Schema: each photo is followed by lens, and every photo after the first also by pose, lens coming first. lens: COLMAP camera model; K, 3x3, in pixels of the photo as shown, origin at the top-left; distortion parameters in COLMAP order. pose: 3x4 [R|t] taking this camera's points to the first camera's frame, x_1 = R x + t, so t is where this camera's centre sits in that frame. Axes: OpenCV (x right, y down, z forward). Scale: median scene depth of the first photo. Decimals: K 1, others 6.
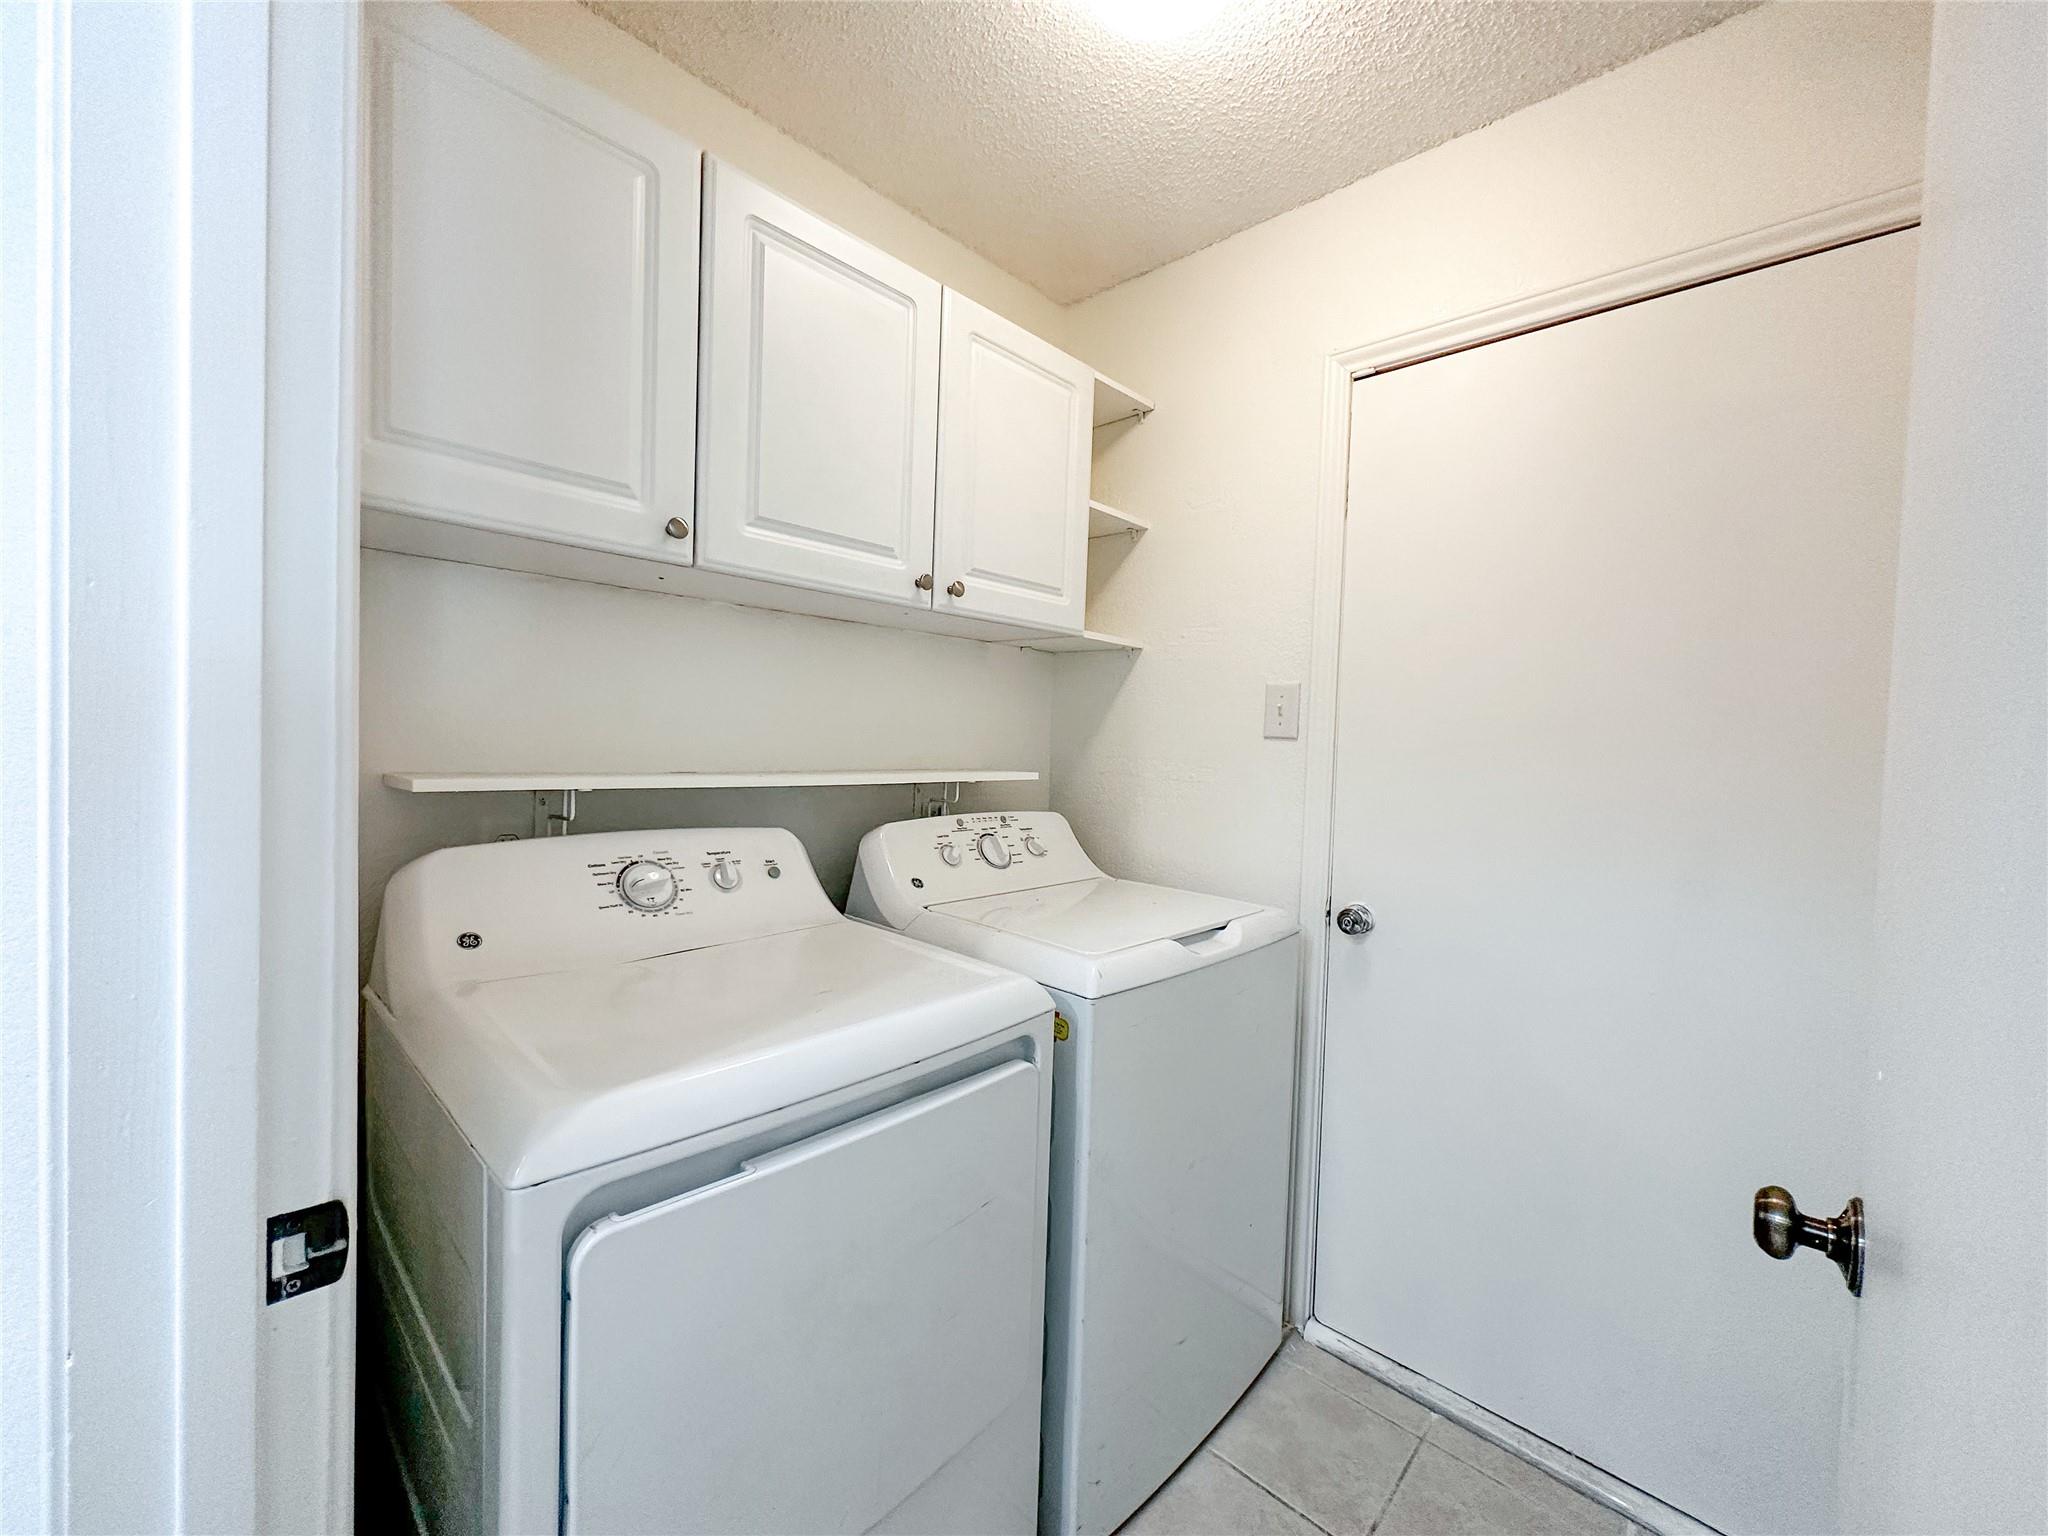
lens RADIAL K [[815.8, 0, 1024.0], [0, 815.8, 768.0], [0, 0, 1]] dist [0.000254, 0.000010]
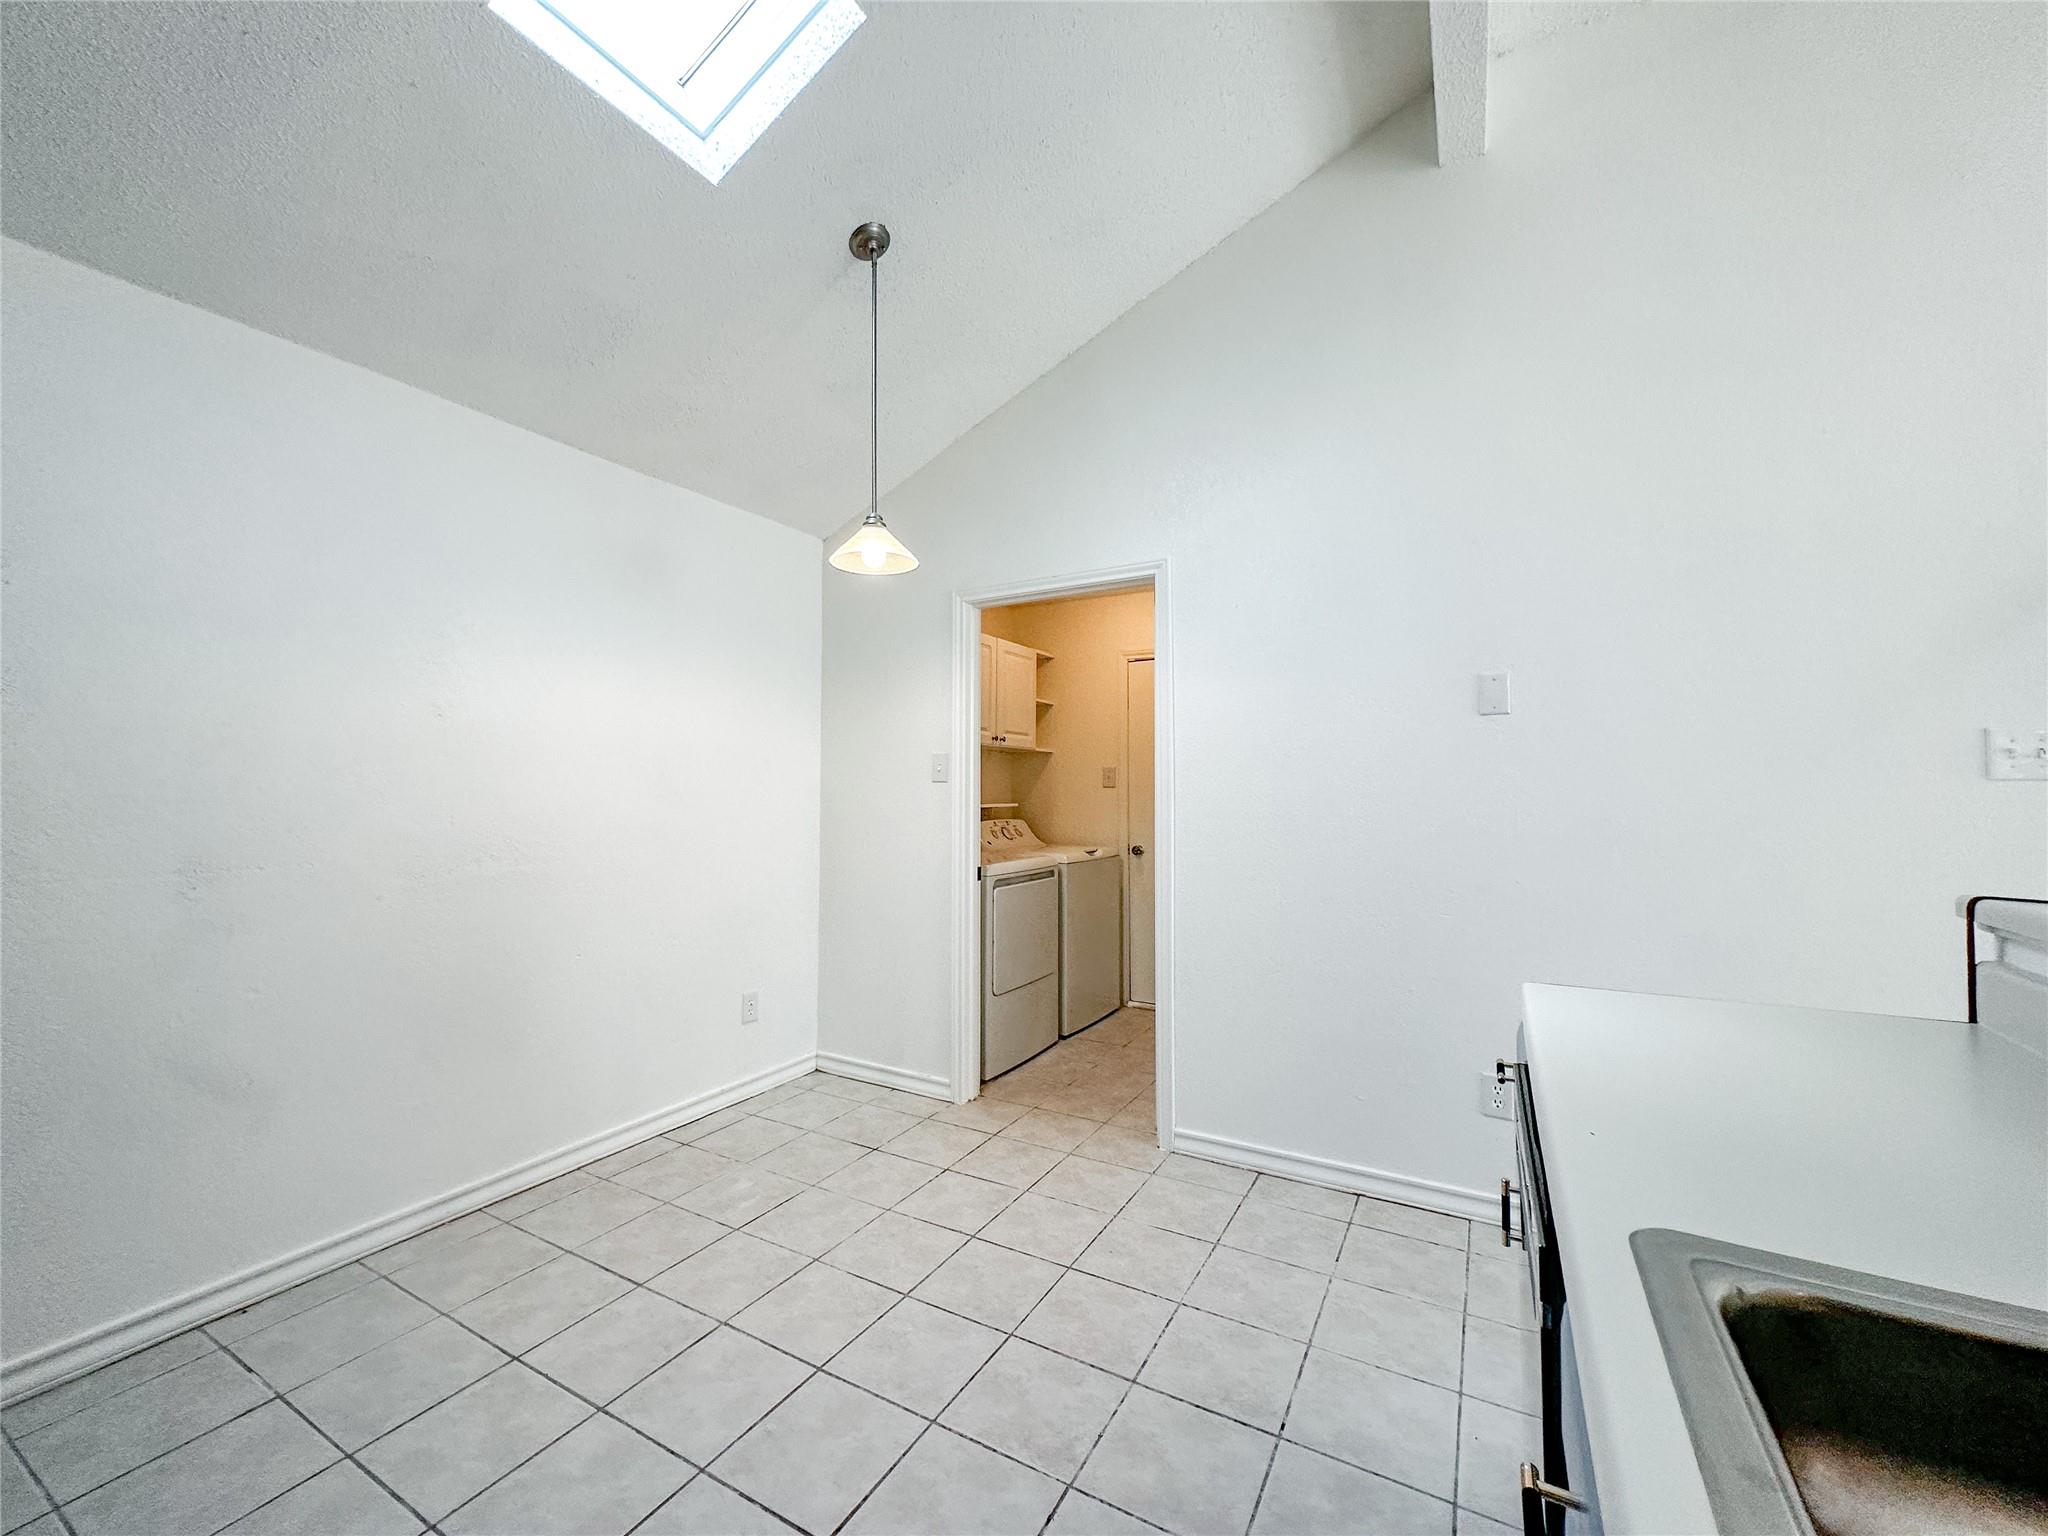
lens RADIAL K [[815.8, 0, 1024.0], [0, 815.8, 768.0], [0, 0, 1]] dist [0.000254, 0.000010]
pose [[0.971804, -0.023630, 0.234601, -0.610852], [0.037410, 0.997815, -0.054461, 0.038997], [-0.232801, 0.061702, 0.970565, -1.607924]]
